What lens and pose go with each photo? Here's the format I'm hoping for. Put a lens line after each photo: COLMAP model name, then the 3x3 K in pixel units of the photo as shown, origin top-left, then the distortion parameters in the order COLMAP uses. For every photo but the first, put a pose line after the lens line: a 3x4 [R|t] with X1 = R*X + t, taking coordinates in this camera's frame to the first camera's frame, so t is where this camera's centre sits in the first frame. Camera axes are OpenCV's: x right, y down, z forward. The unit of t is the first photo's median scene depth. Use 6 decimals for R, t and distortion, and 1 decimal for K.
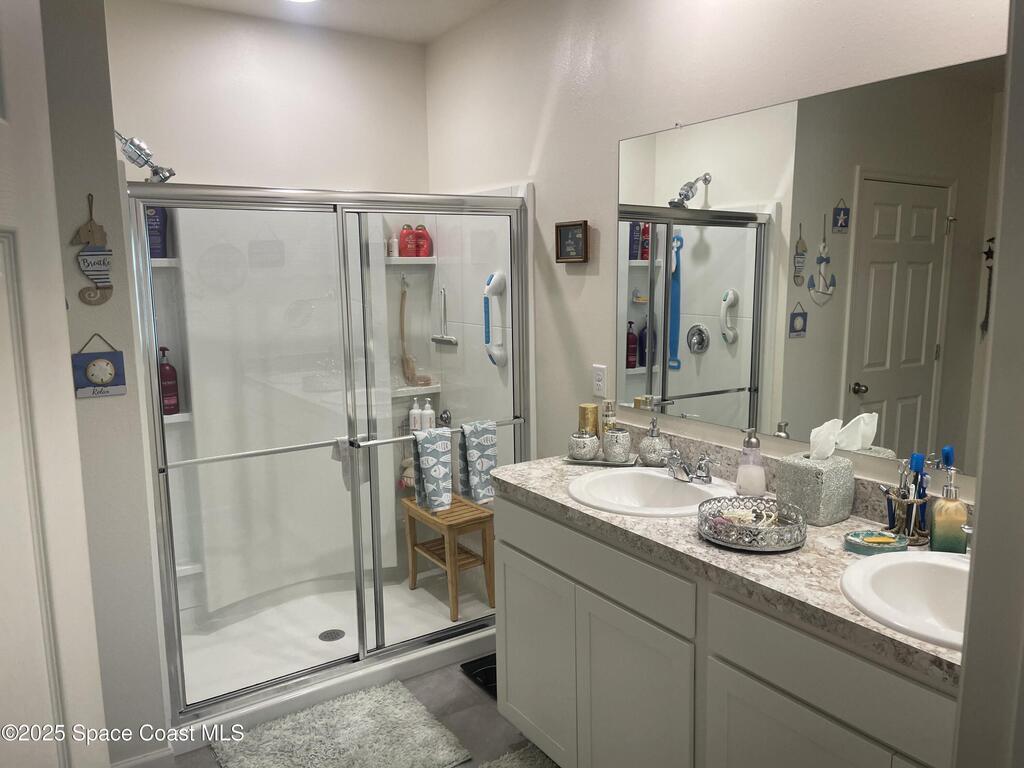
lens RADIAL K [[766.8, 0, 512.7], [0, 766.8, 387.8], [0, 0, 1]] dist [0.043759, -0.018257]
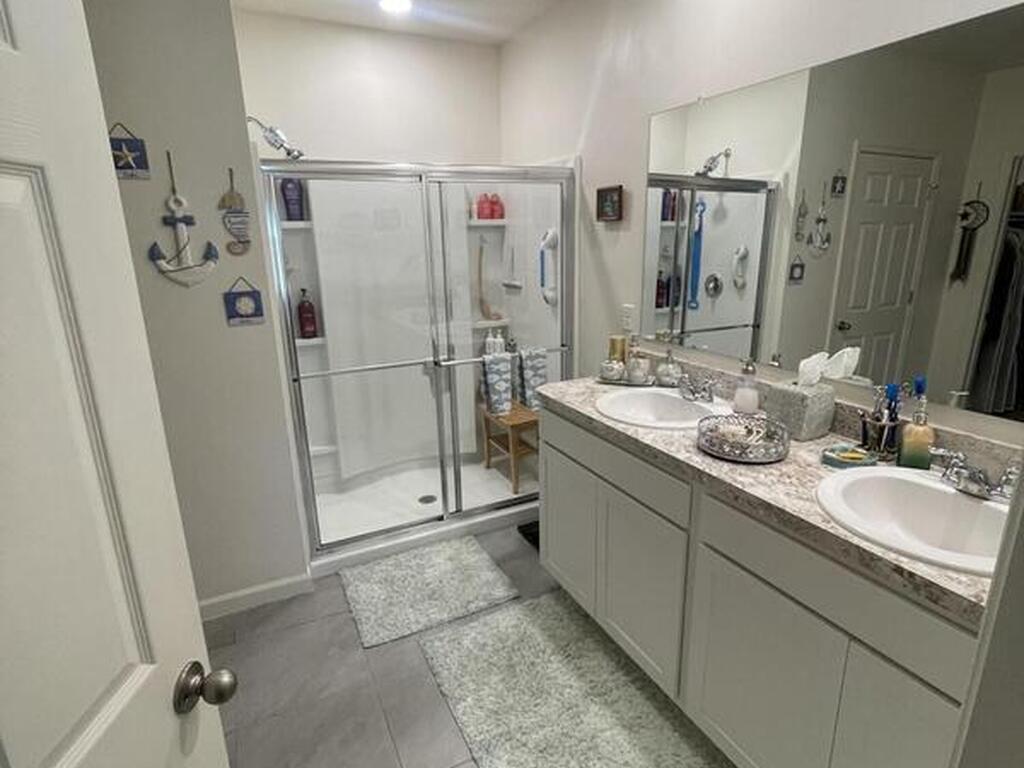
lens RADIAL K [[548.1, 0, 515.1], [0, 548.1, 387.5], [0, 0, 1]] dist [0.000989, -0.002107]
pose [[0.993514, 0.025965, -0.110710, 0.031803], [-0.012552, 0.992674, 0.120170, -0.000731], [0.113019, -0.118001, 0.986561, 0.079953]]
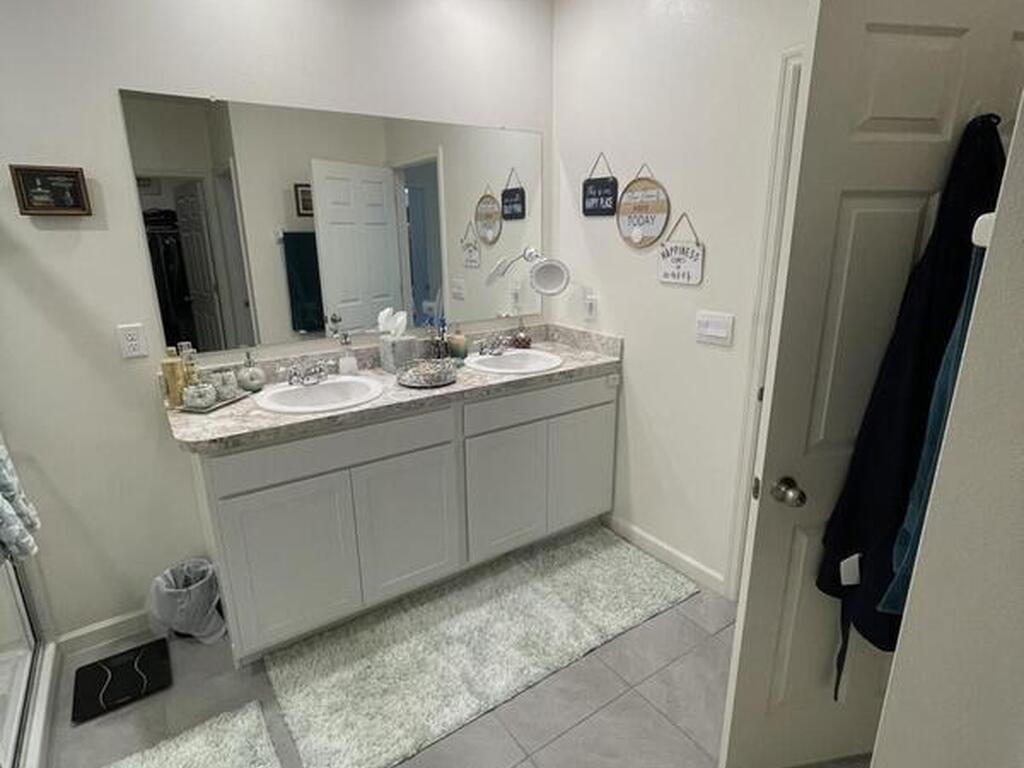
lens RADIAL K [[548.1, 0, 518.6], [0, 548.1, 379.8], [0, 0, 1]] dist [0.000989, -0.002107]
pose [[-0.040688, -0.254316, 0.966265, -0.593636], [0.153333, 0.954021, 0.257550, -0.065281], [-0.987337, 0.158640, 0.000178, 0.516511]]
